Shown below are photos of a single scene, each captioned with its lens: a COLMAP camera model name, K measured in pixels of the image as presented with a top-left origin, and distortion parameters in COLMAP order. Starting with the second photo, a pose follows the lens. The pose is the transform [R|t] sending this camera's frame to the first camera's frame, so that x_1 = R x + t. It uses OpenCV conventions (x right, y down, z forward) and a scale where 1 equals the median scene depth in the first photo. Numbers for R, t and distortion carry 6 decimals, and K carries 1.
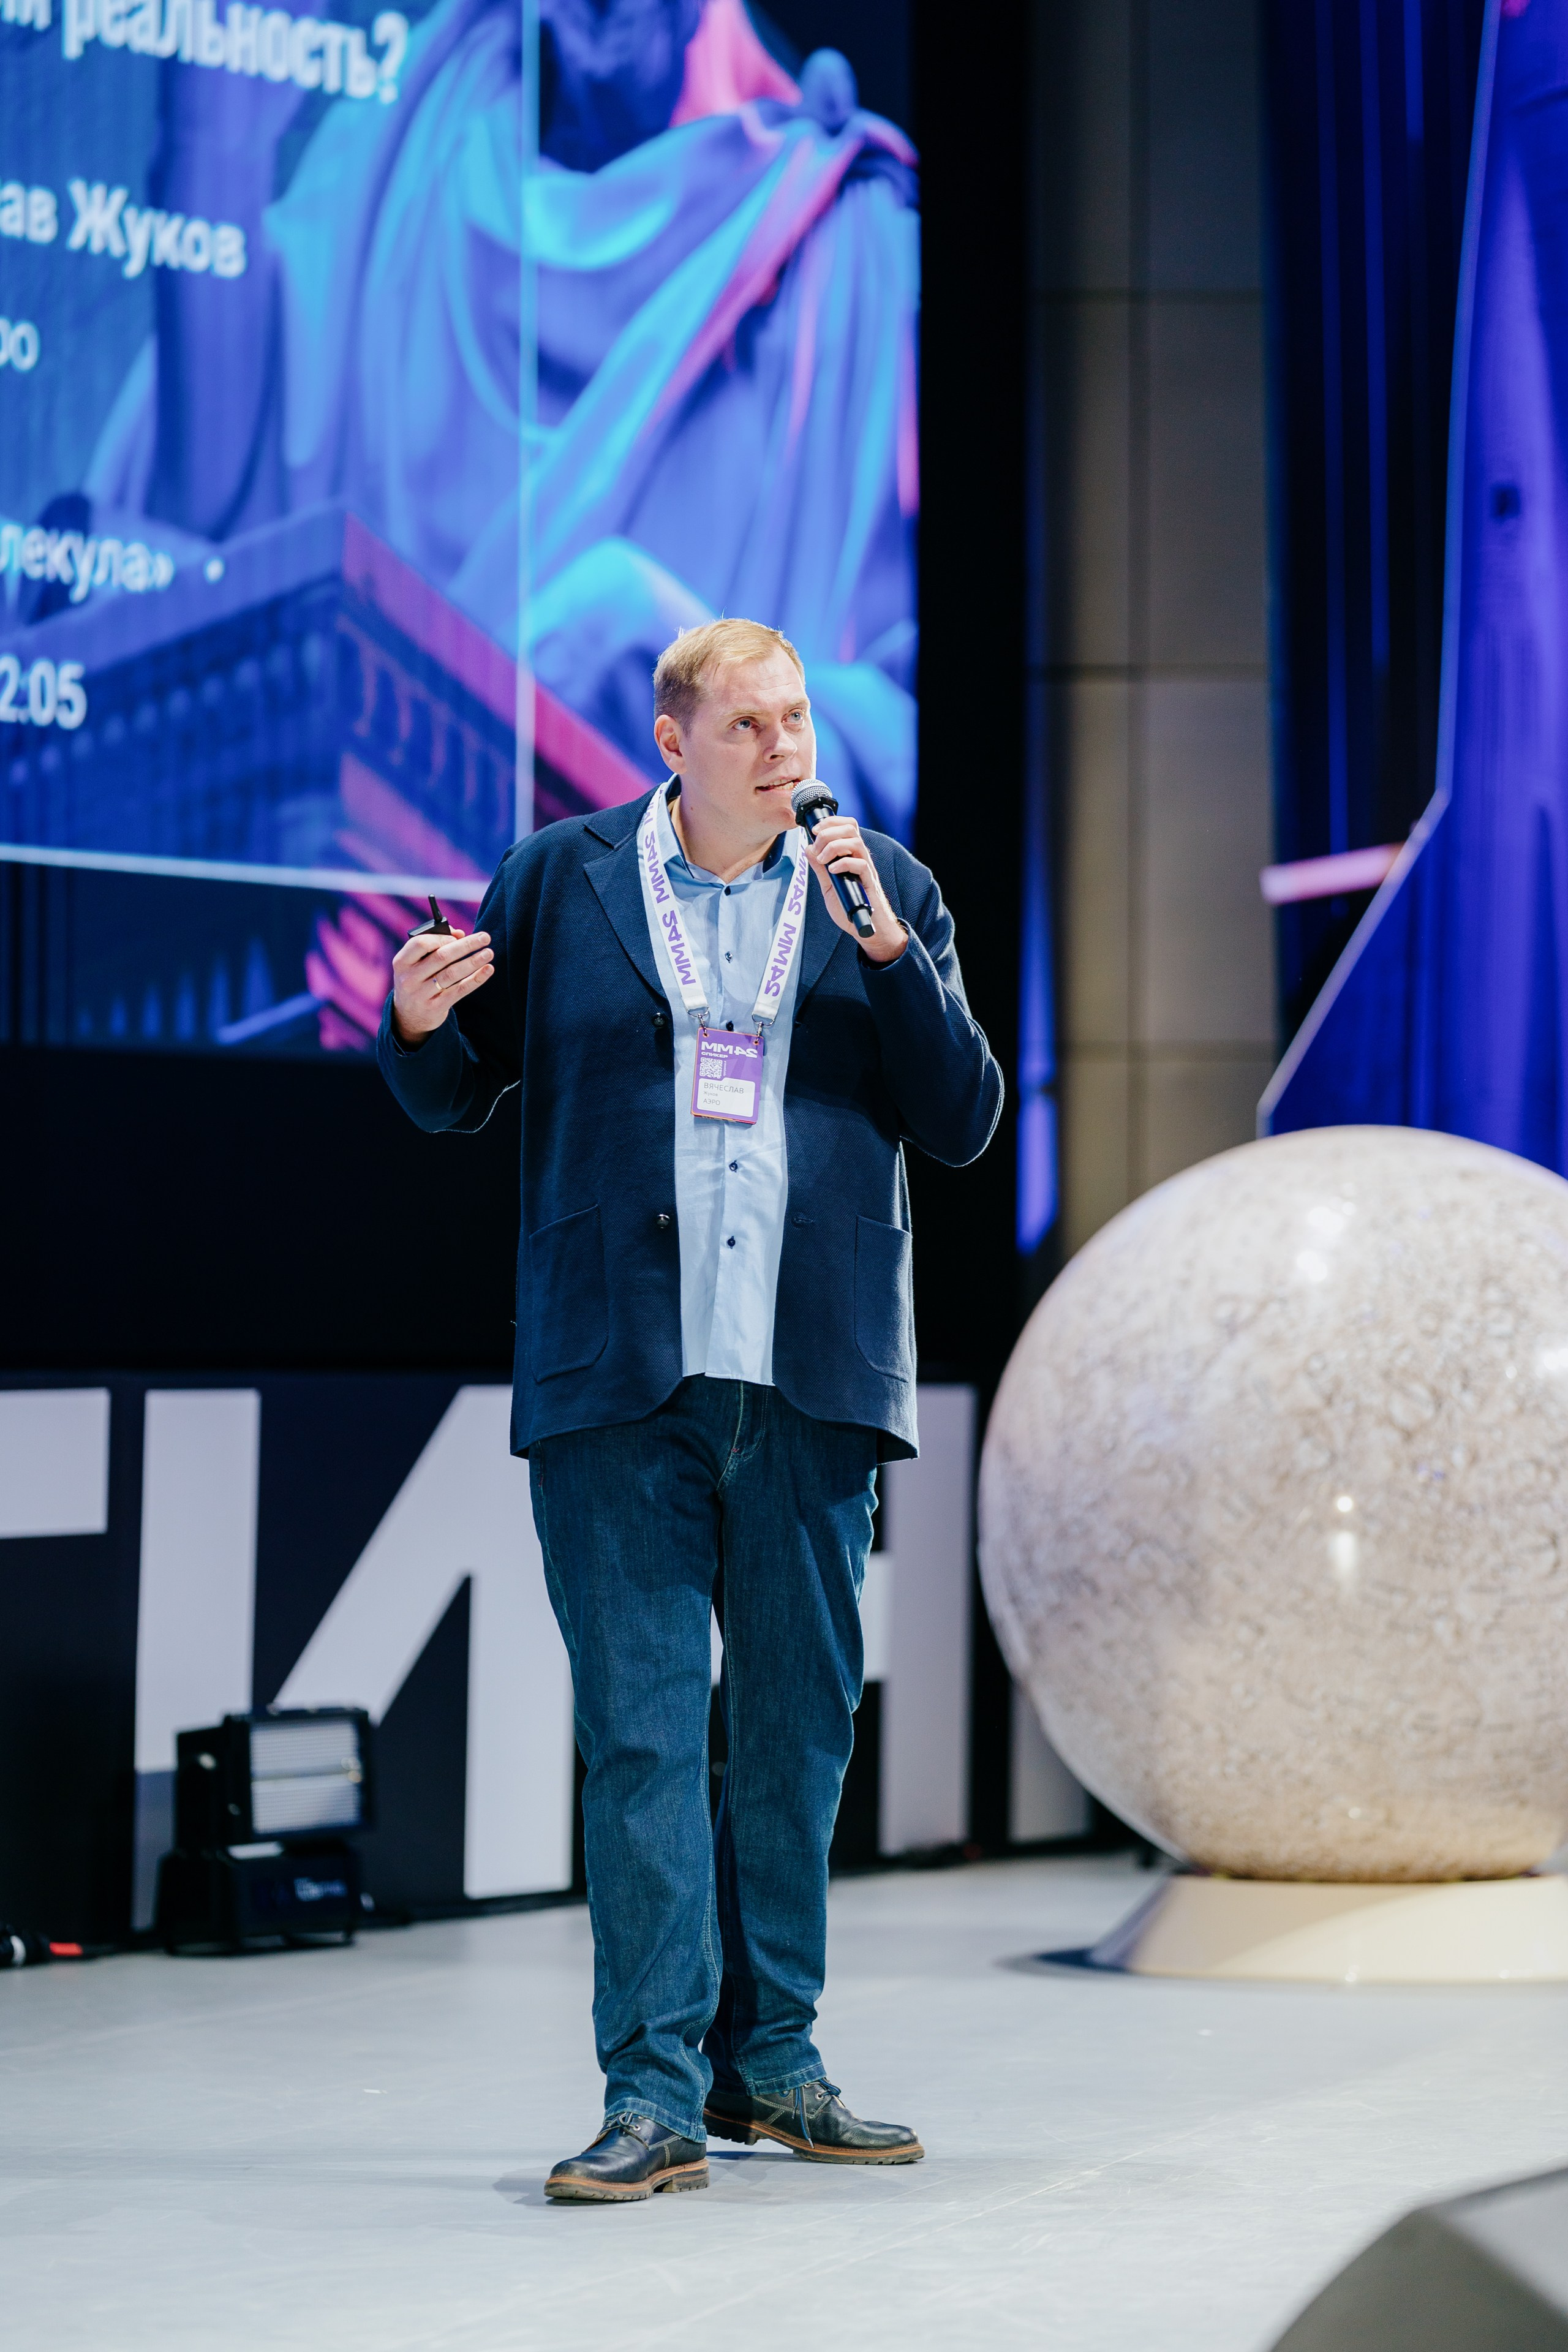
lens RADIAL K [[8923.5, 0, 784.0], [0, 8923.5, 1176.0], [0, 0, 1]] dist [0.183604, 3.355196]
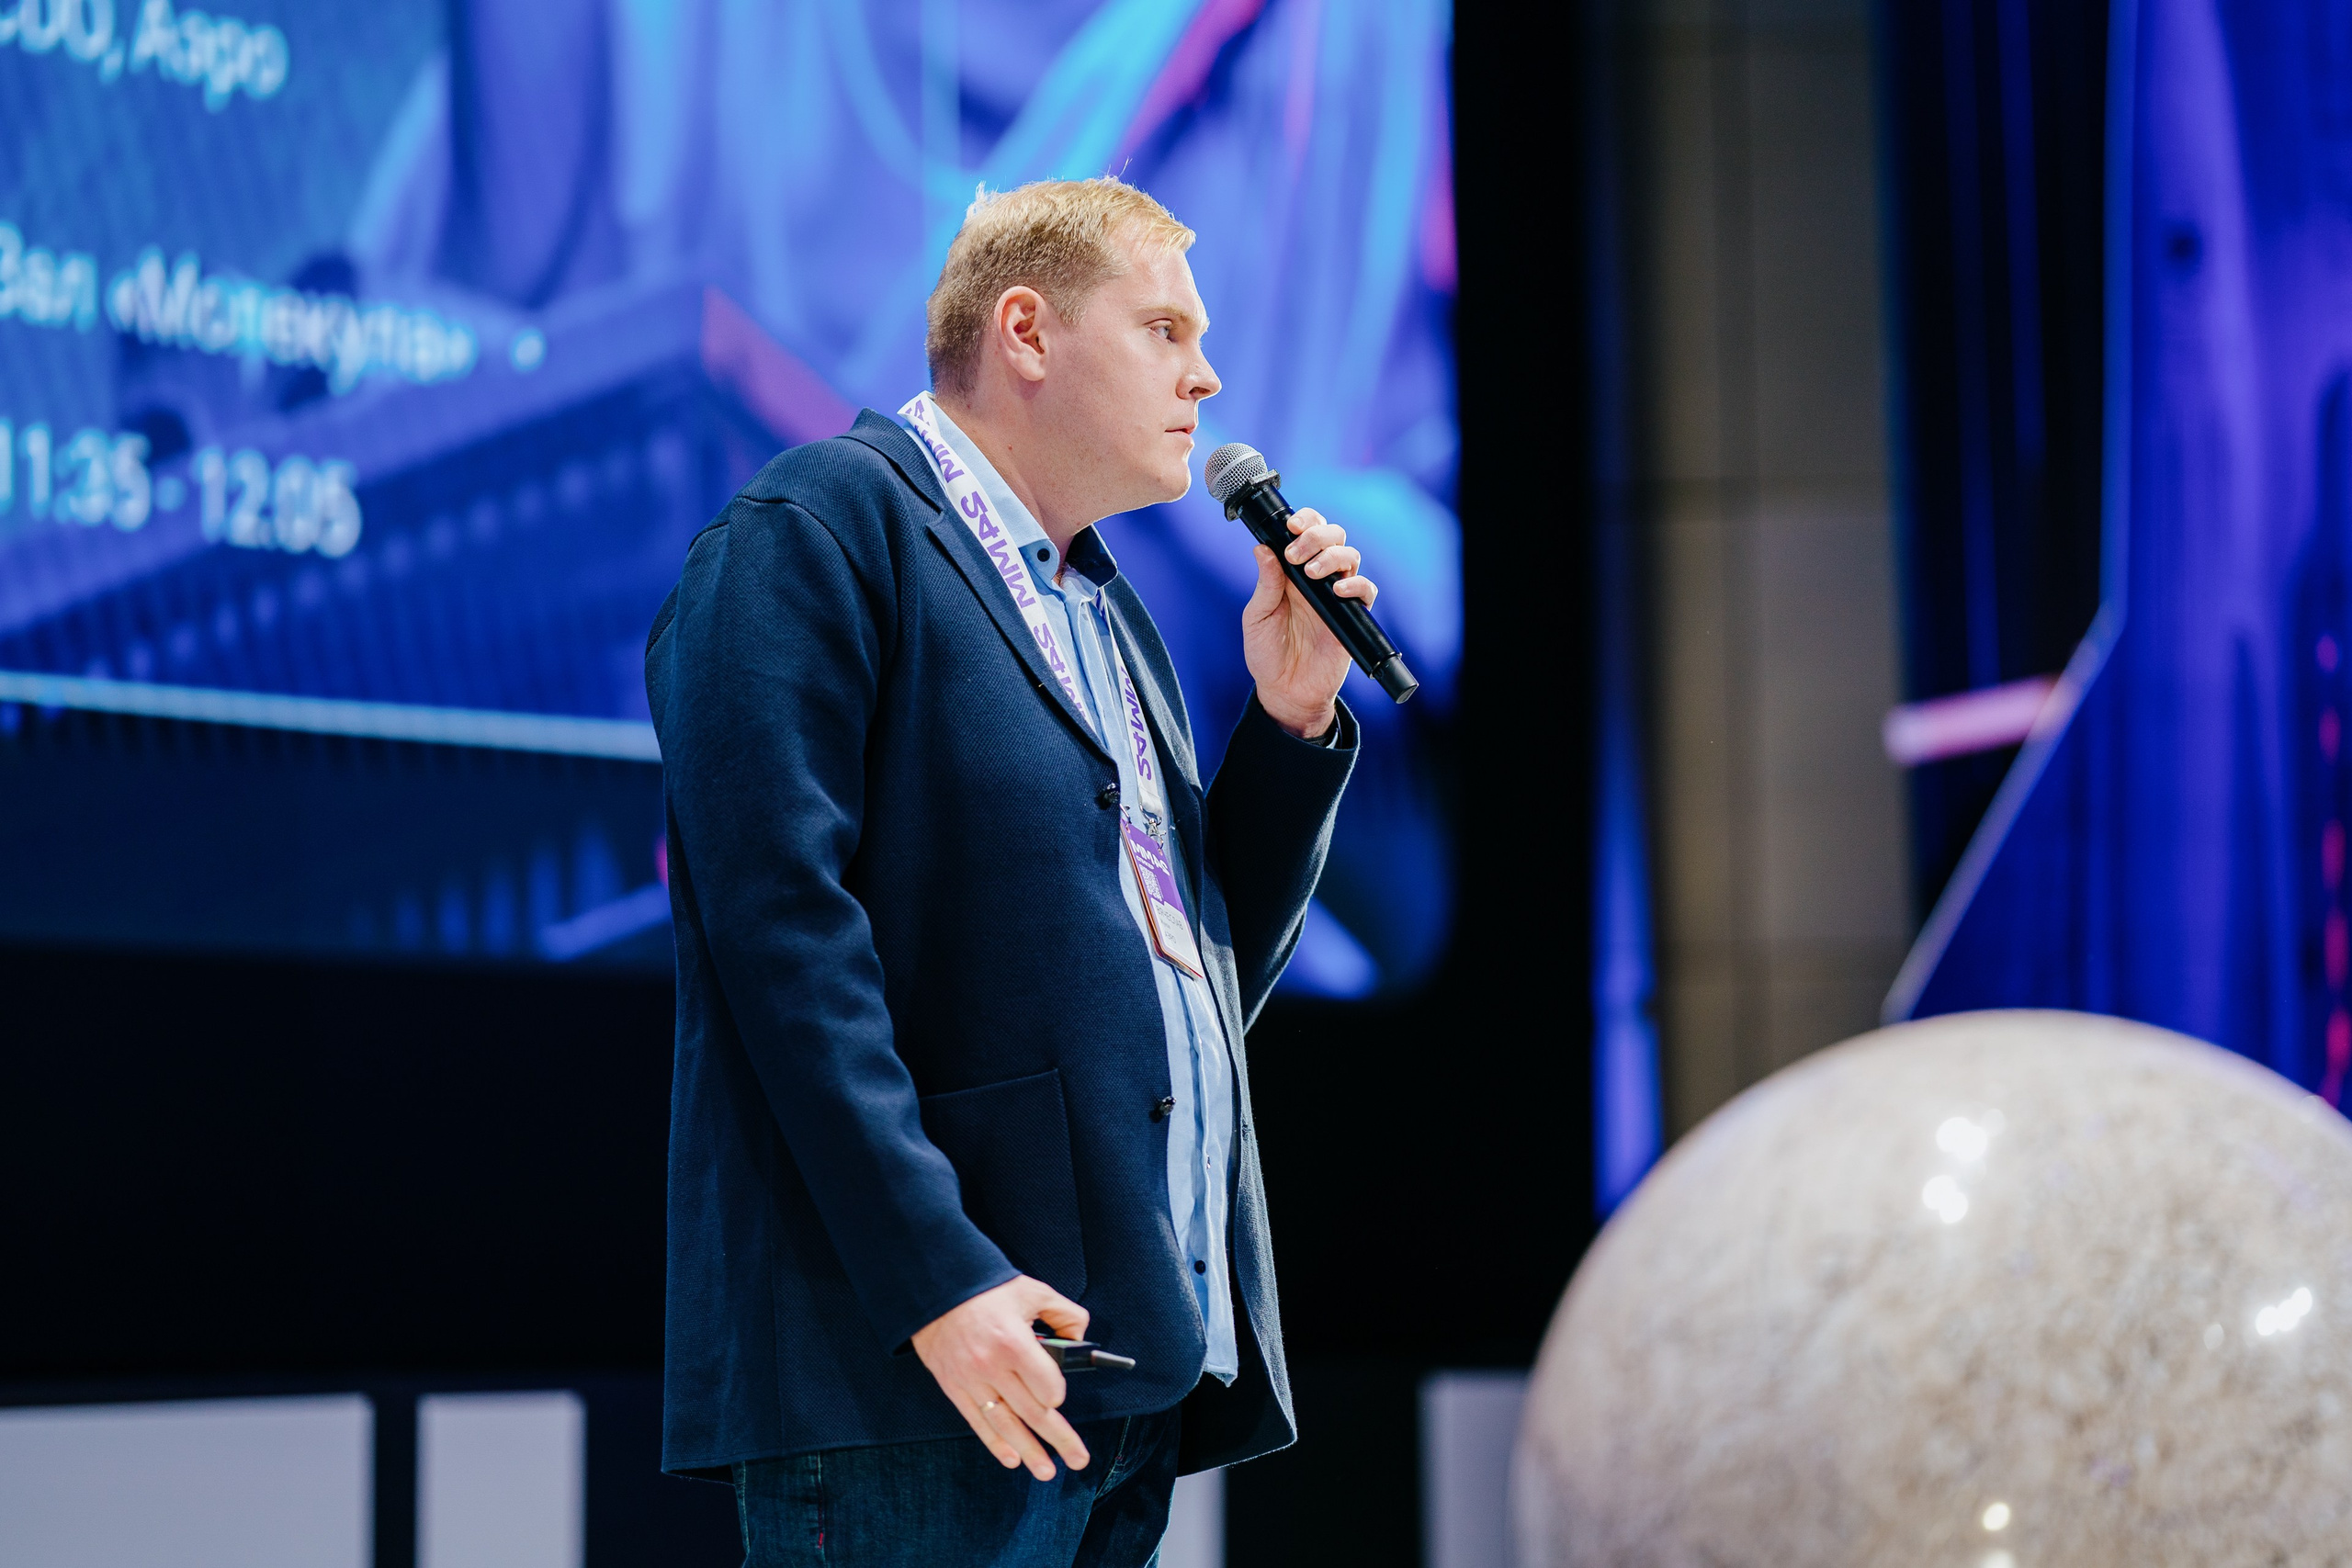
lens RADIAL K [[8922.6, 0, 1176.0], [0, 8922.6, 784.0], [0, 0, 1]] dist [0.183604, 3.355196]
pose [[0.999076, -0.023741, -0.035836, 0.020692], [0.022058, 0.998668, -0.046648, 0.008199], [0.036896, 0.045815, 0.998268, 0.226051]]
